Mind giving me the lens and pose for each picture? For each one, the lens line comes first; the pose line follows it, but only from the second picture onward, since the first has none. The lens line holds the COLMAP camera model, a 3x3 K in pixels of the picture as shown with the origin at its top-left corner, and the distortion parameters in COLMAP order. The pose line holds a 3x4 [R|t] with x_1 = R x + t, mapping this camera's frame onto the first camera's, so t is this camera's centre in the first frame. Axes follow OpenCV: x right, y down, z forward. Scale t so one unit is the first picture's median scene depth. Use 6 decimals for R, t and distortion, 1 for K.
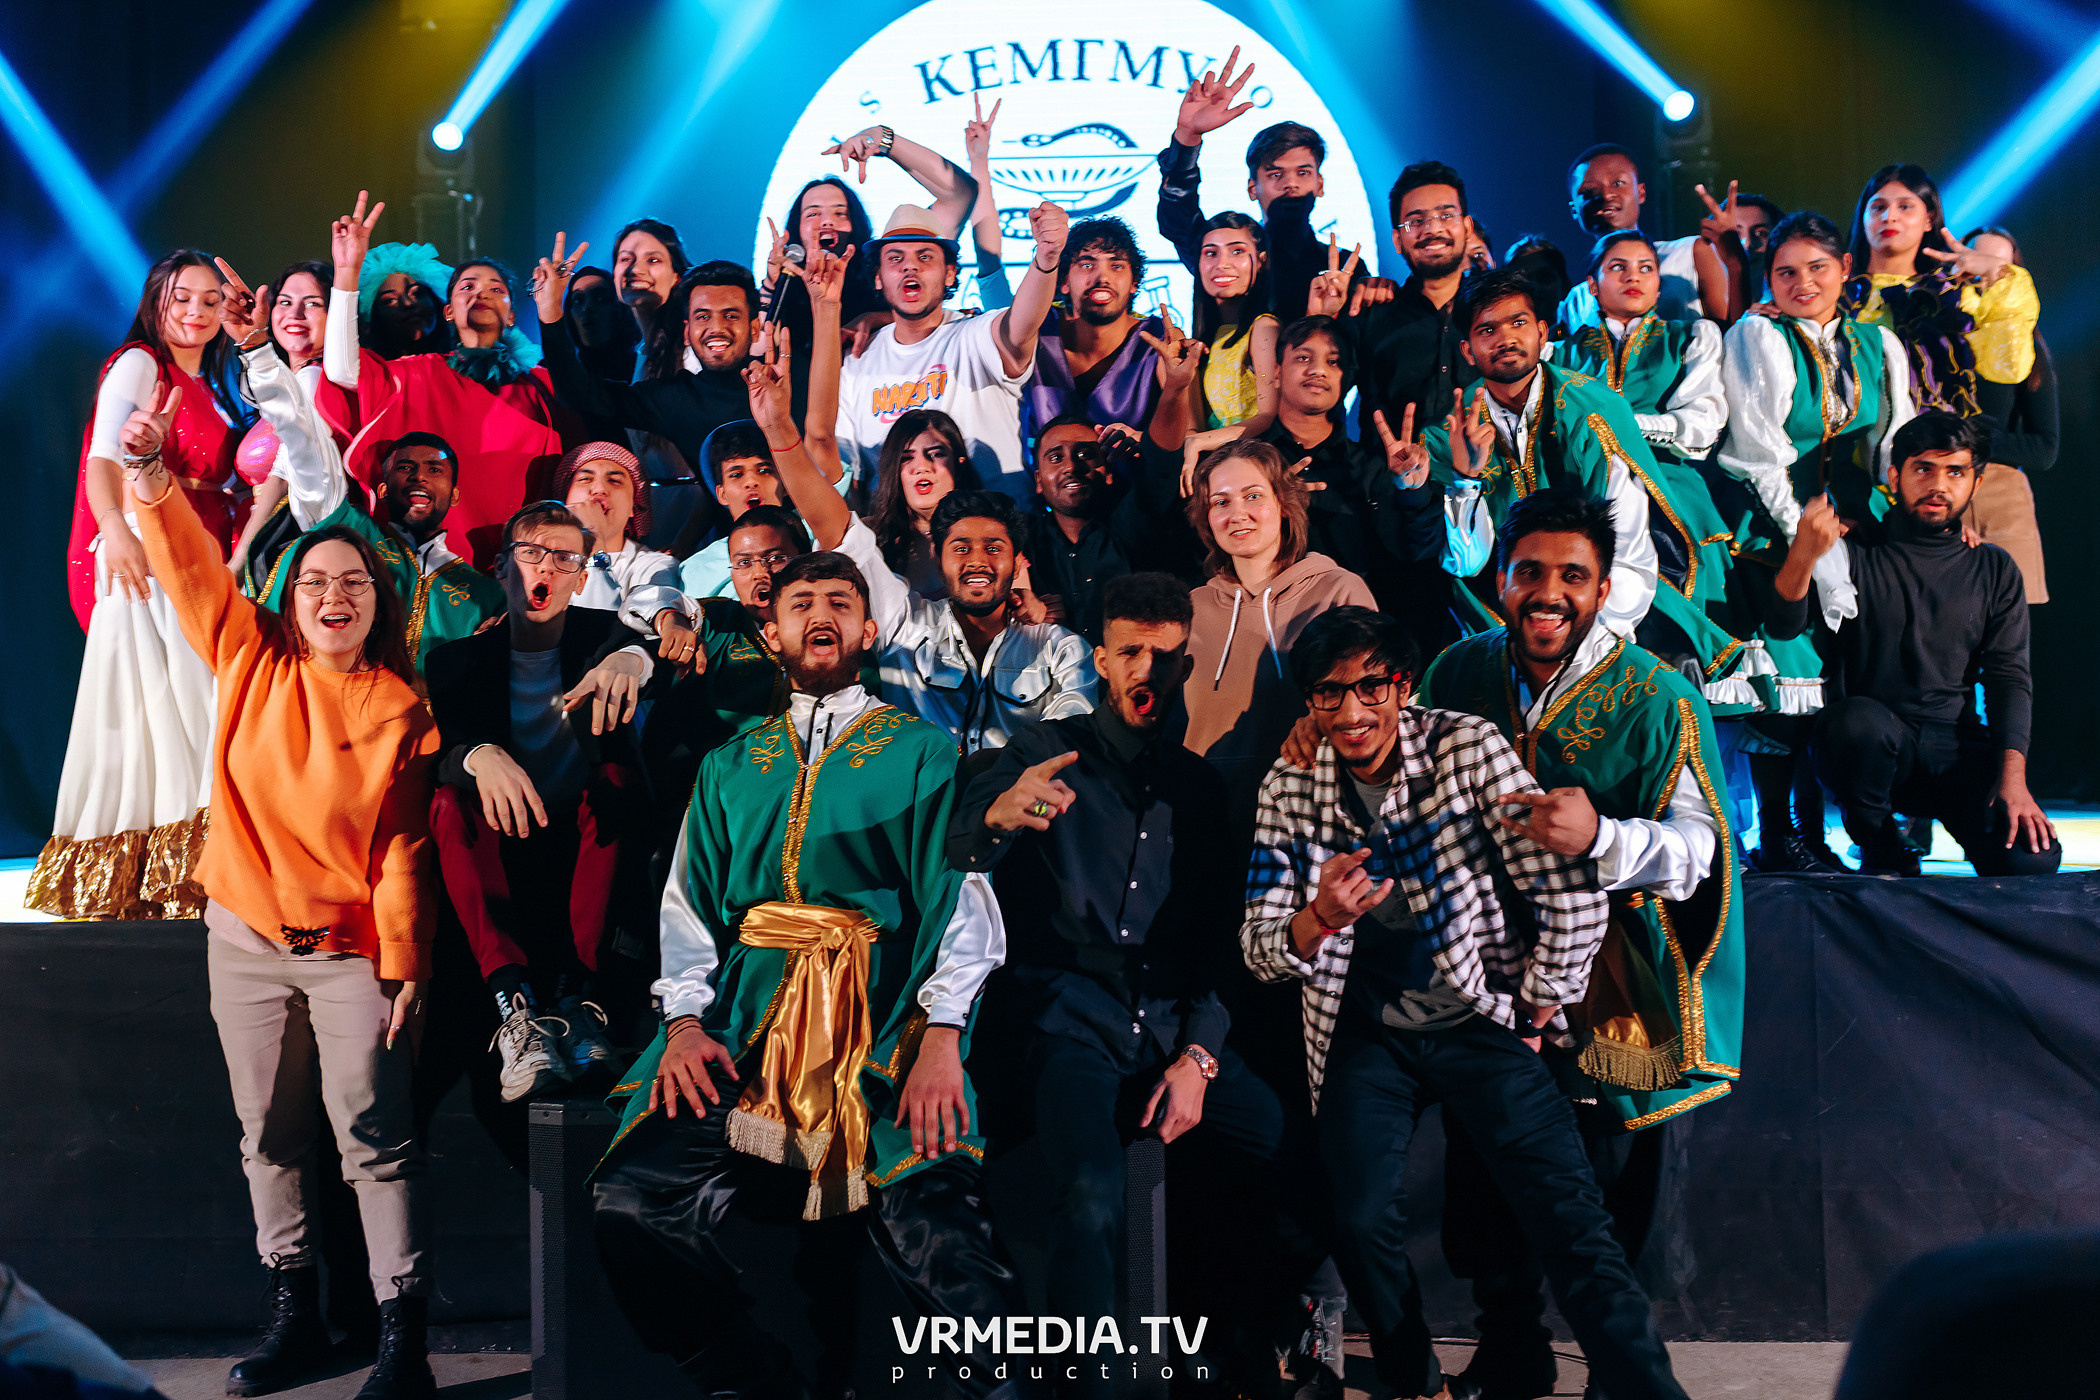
lens RADIAL K [[3423.4, 0, 1051.2], [0, 3423.4, 701.7], [0, 0, 1]] dist [-0.005189, 0.000000]
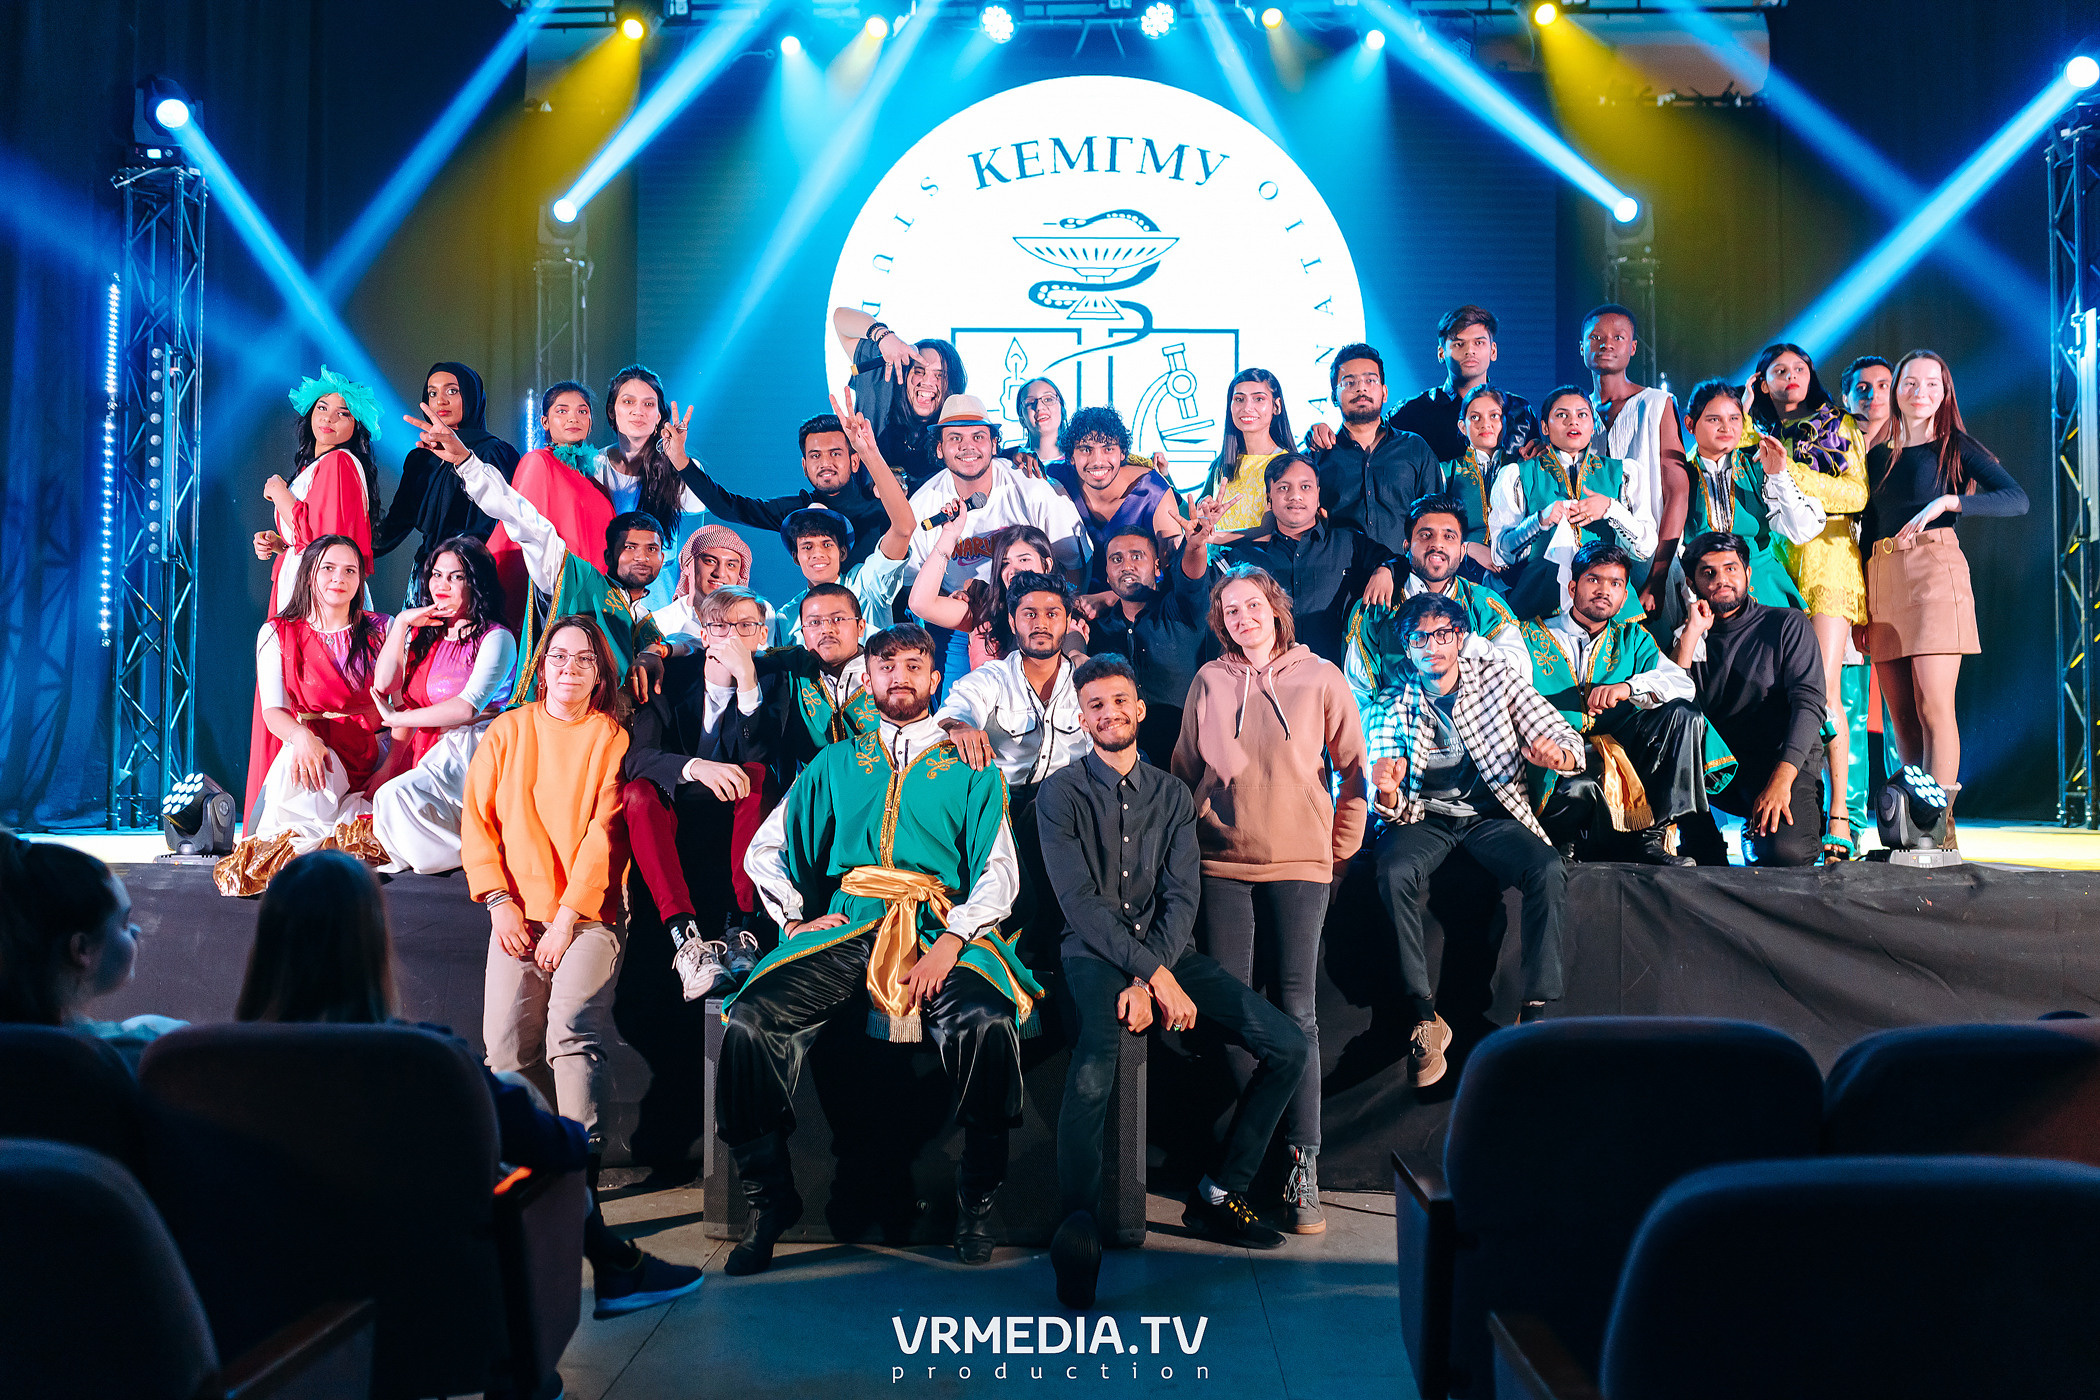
lens RADIAL K [[3423.4, 0, 1039.1], [0, 3423.4, 700.7], [0, 0, 1]] dist [-0.005189, 0.000000]
pose [[0.999707, 0.021953, -0.010234, -0.000357], [-0.021934, 0.999757, 0.001955, -0.004963], [0.010274, -0.001729, 0.999946, -0.157785]]
